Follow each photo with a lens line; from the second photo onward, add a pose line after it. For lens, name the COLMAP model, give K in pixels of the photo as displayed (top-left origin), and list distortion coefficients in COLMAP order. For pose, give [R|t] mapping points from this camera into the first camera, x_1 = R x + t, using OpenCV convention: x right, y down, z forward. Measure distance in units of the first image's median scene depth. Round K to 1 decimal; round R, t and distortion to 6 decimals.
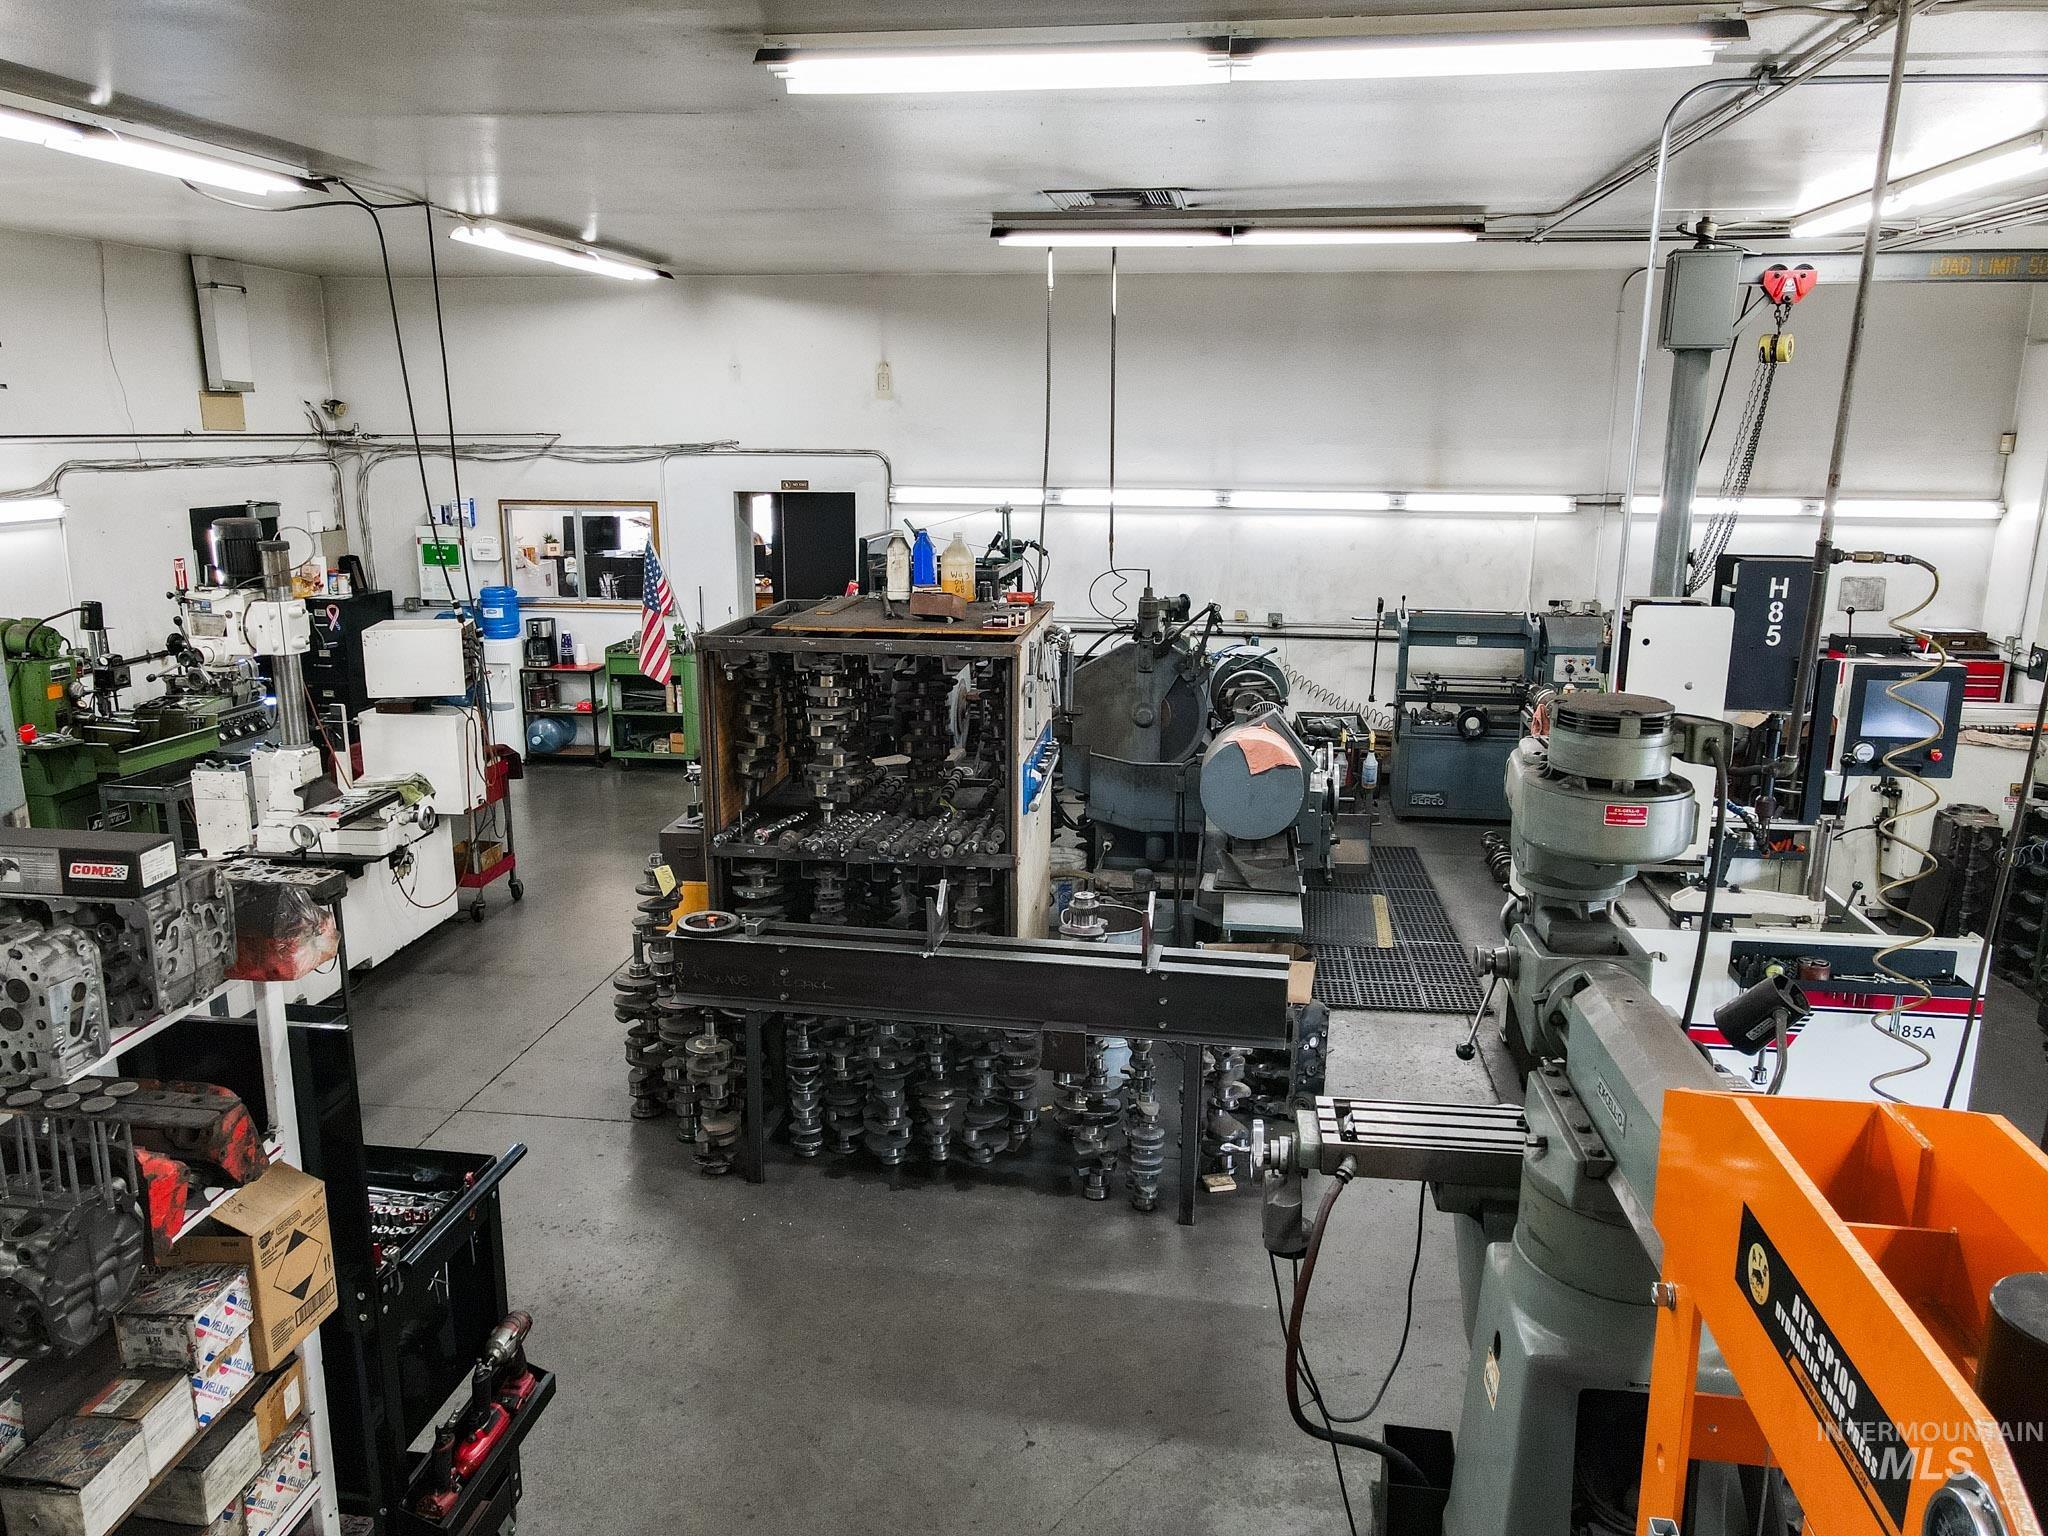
lens RADIAL K [[1497.2, 0, 1032.5], [0, 1497.2, 776.3], [0, 0, 1]] dist [0.002065, 0.038550]
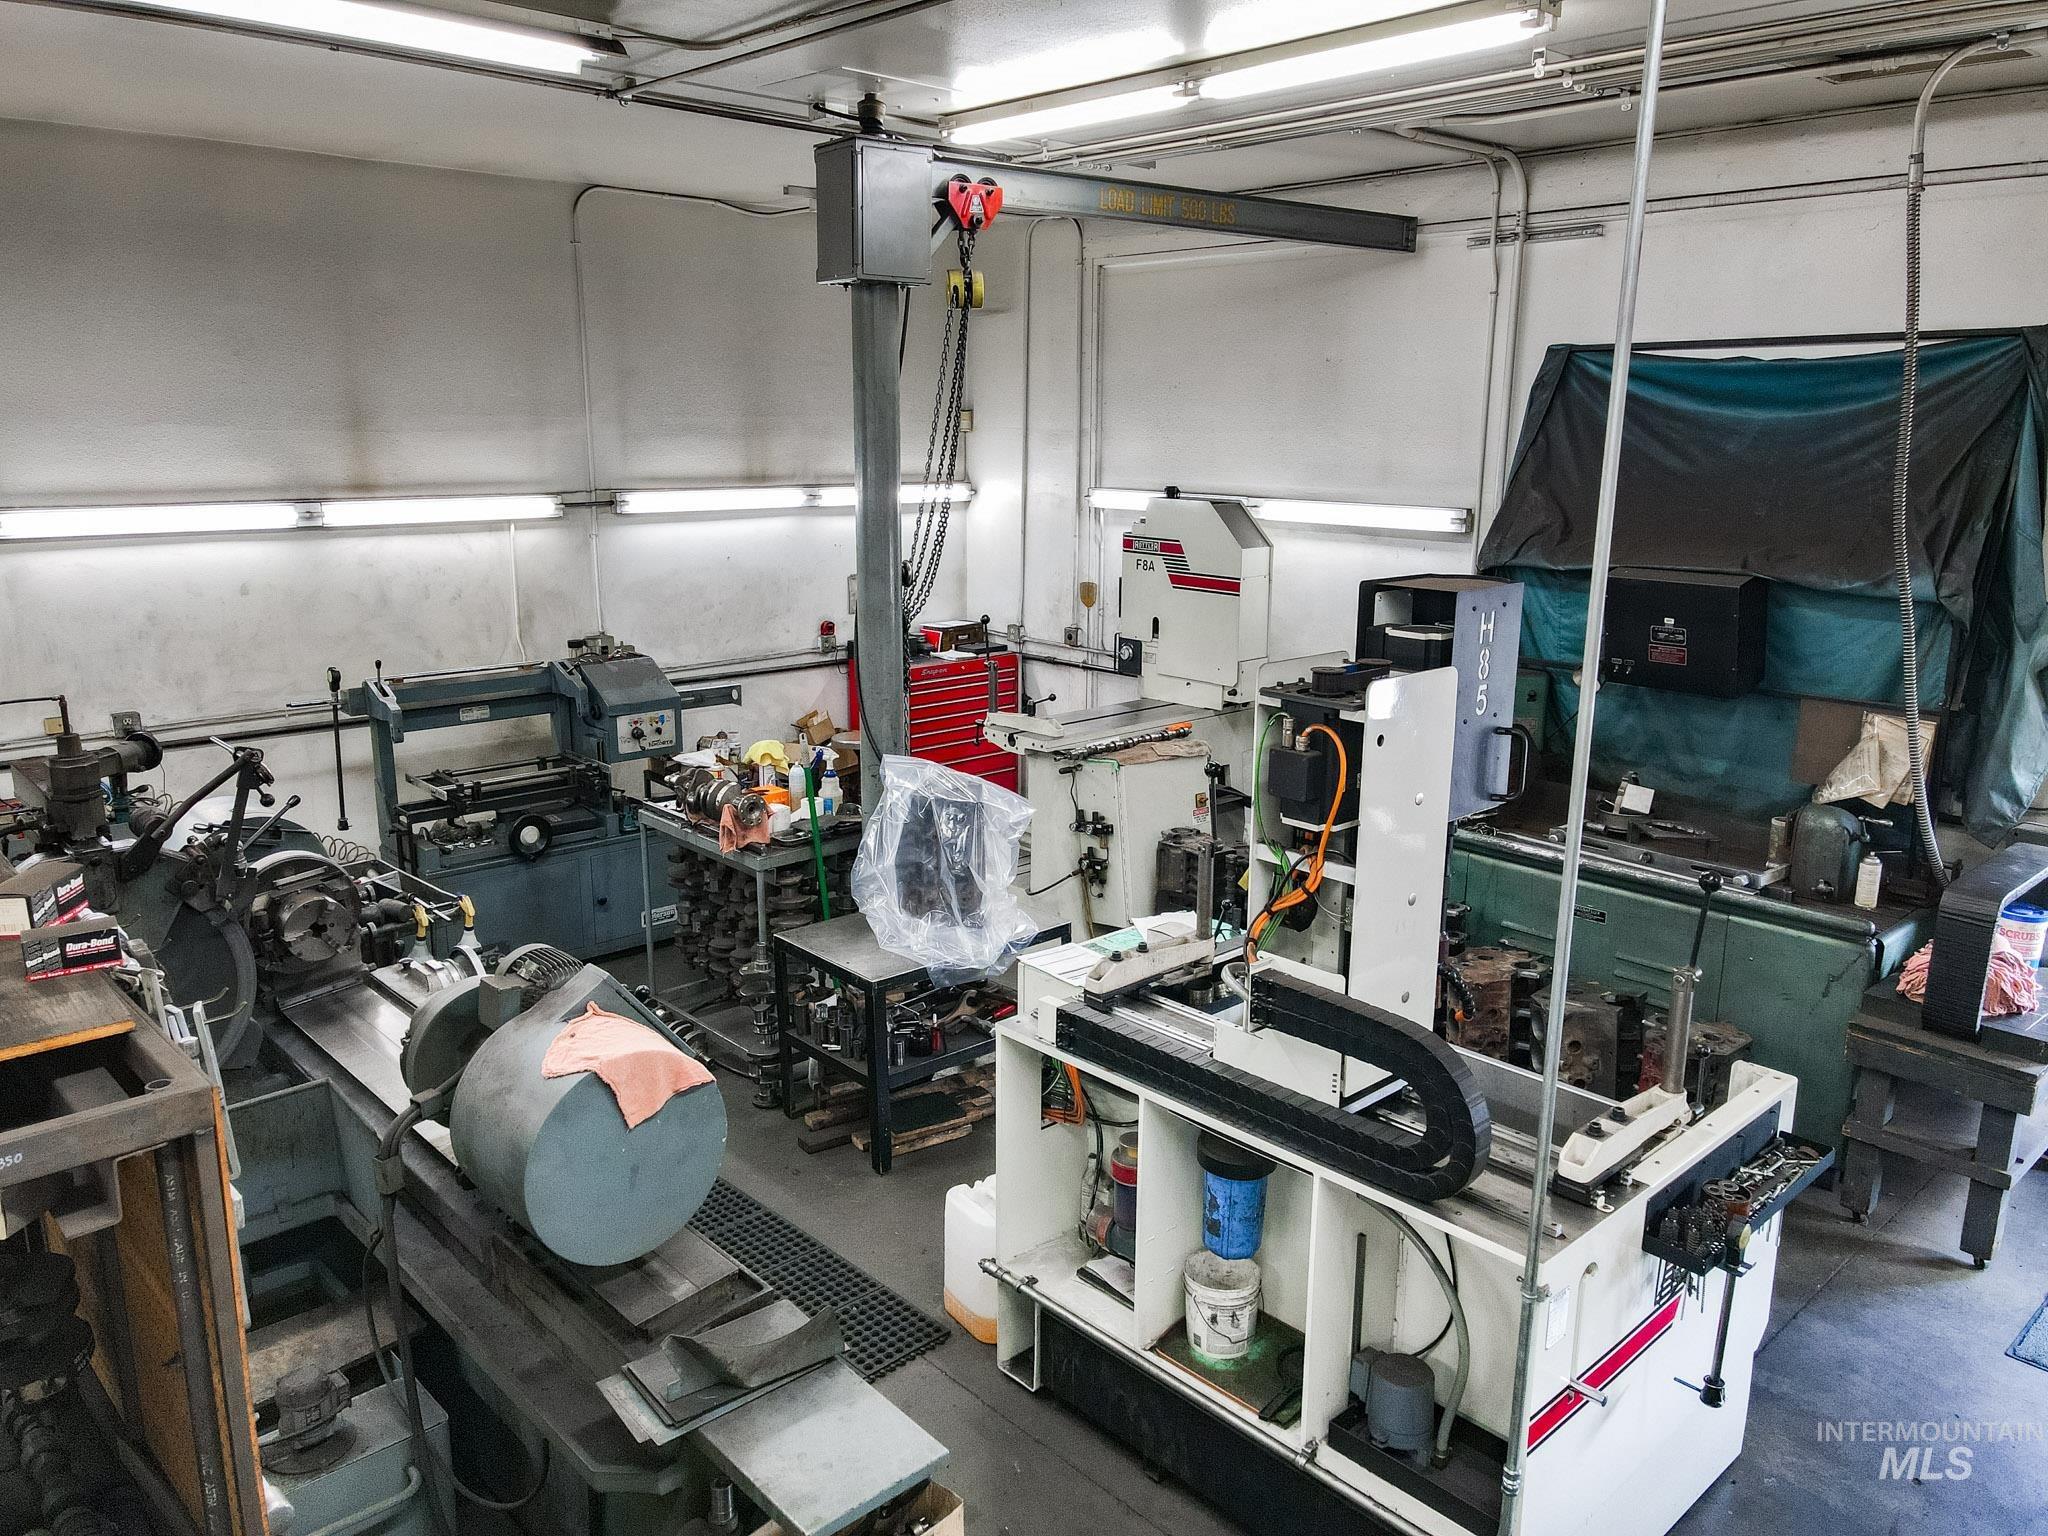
lens RADIAL K [[1499.9, 0, 1024.0], [0, 1499.9, 768.0], [0, 0, 1]] dist [0.004407, 0.028009]
pose [[0.637816, -0.179244, 0.749041, -0.064502], [0.177814, 0.980538, 0.083230, -0.078873], [-0.749381, 0.080104, 0.657275, 0.369836]]
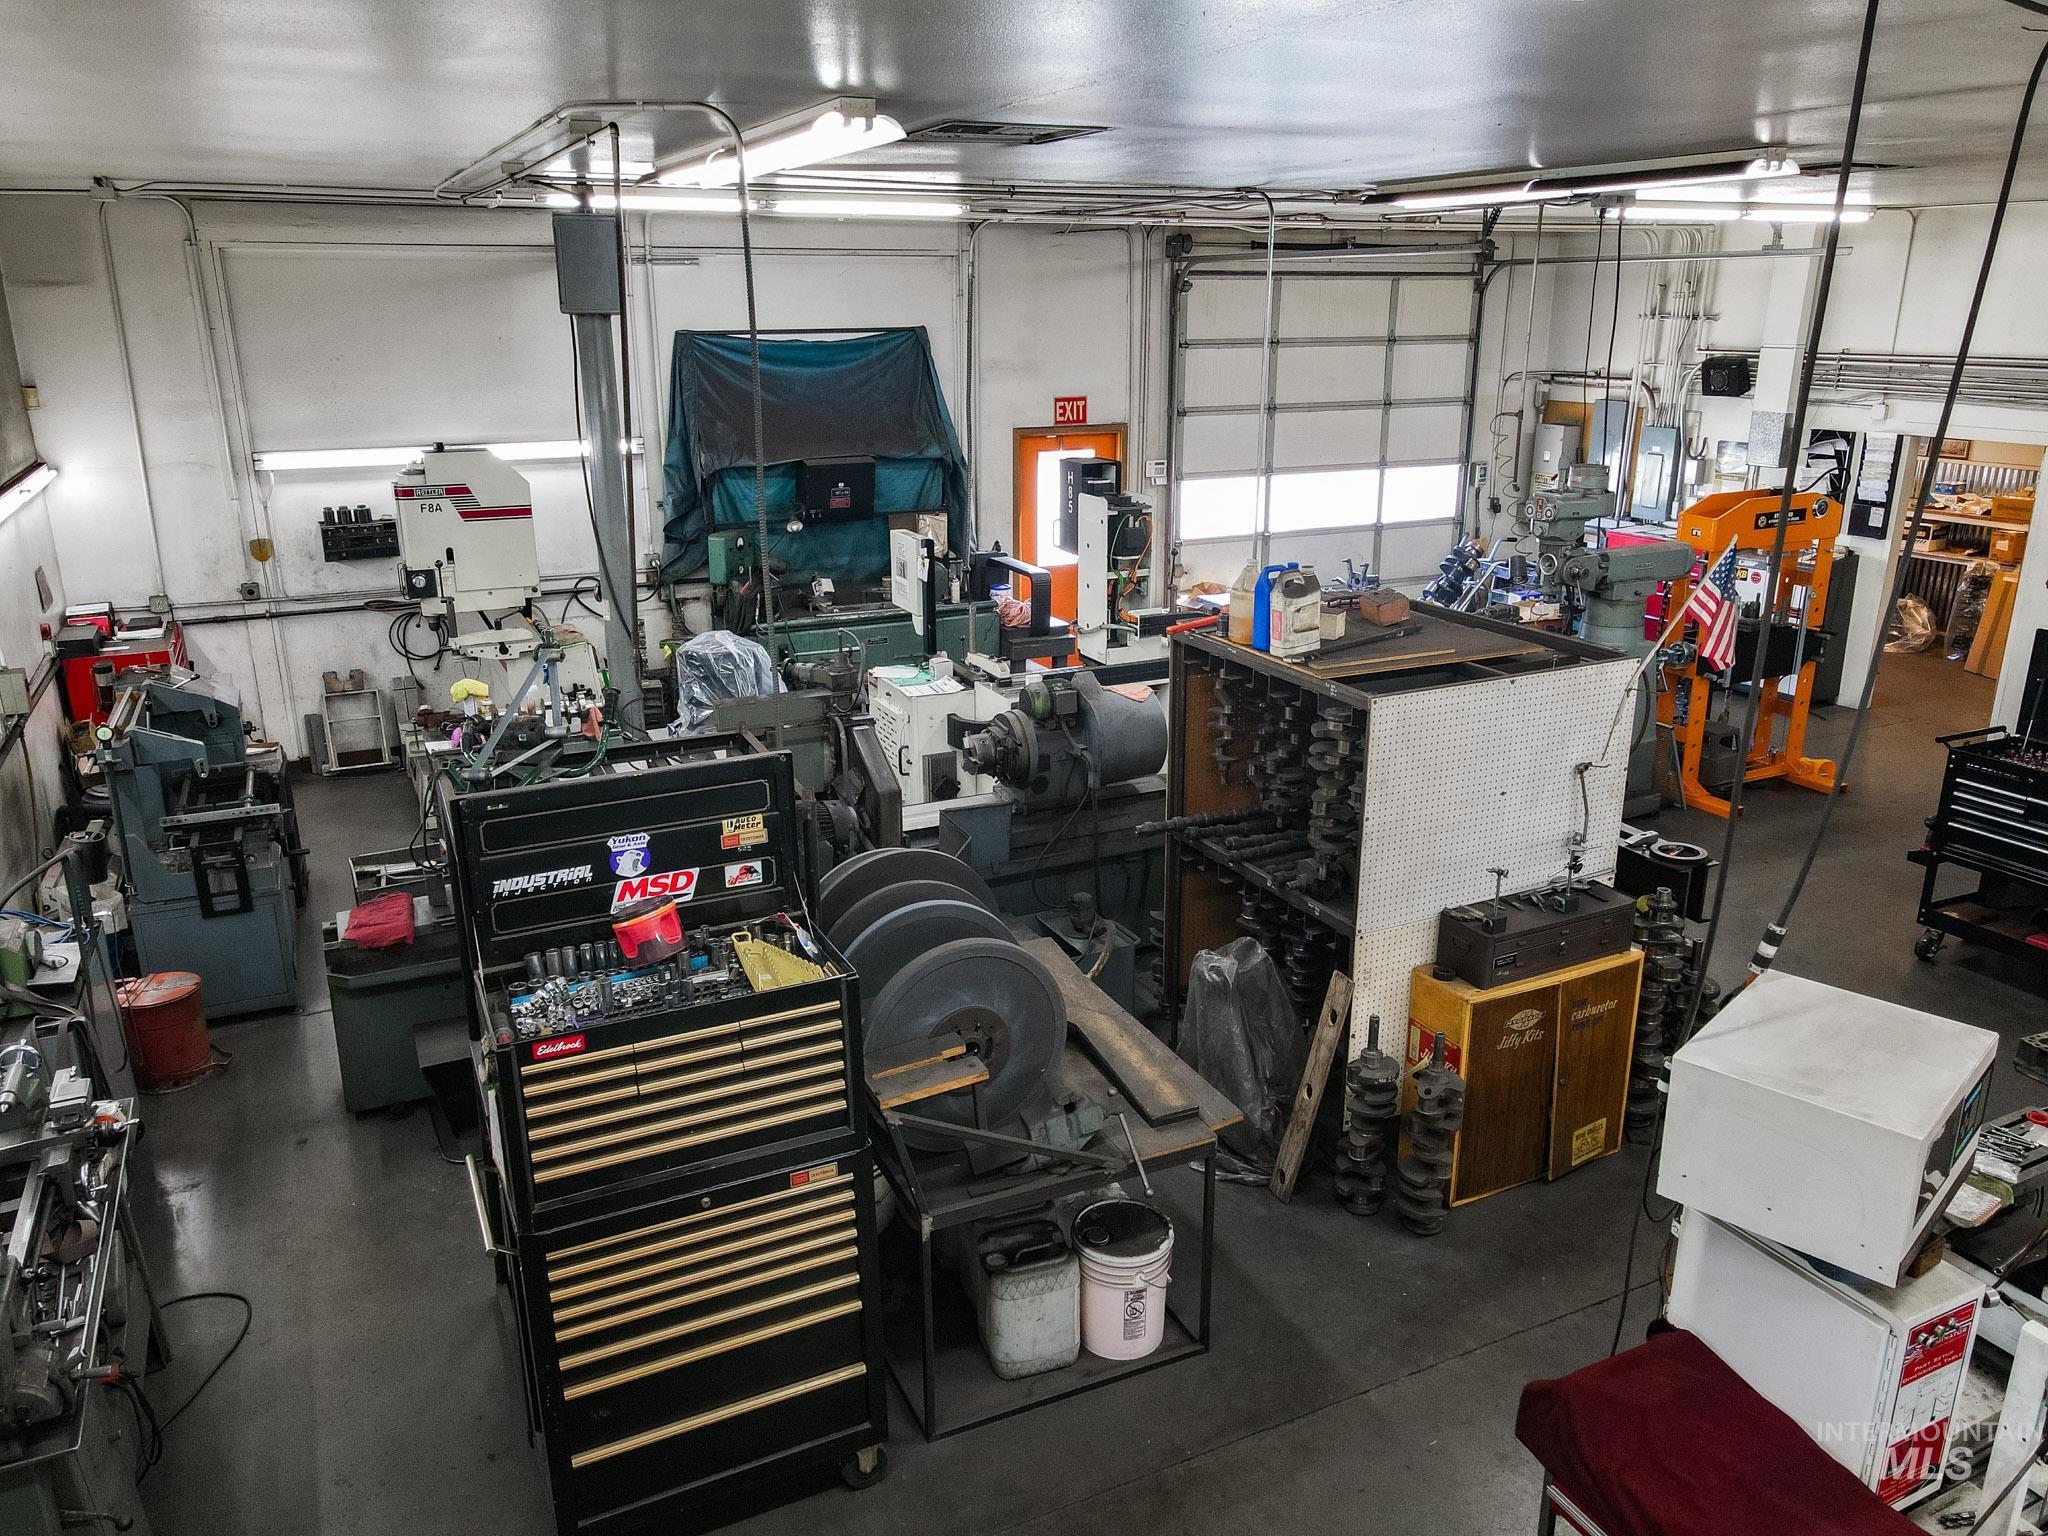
lens RADIAL K [[1497.2, 0, 1032.5], [0, 1497.2, 776.3], [0, 0, 1]] dist [0.002065, 0.038550]
pose [[-0.554913, -0.259461, 0.790413, -0.428523], [0.194523, 0.883312, 0.426522, -0.277981], [-0.808847, 0.390436, -0.439690, 0.966065]]
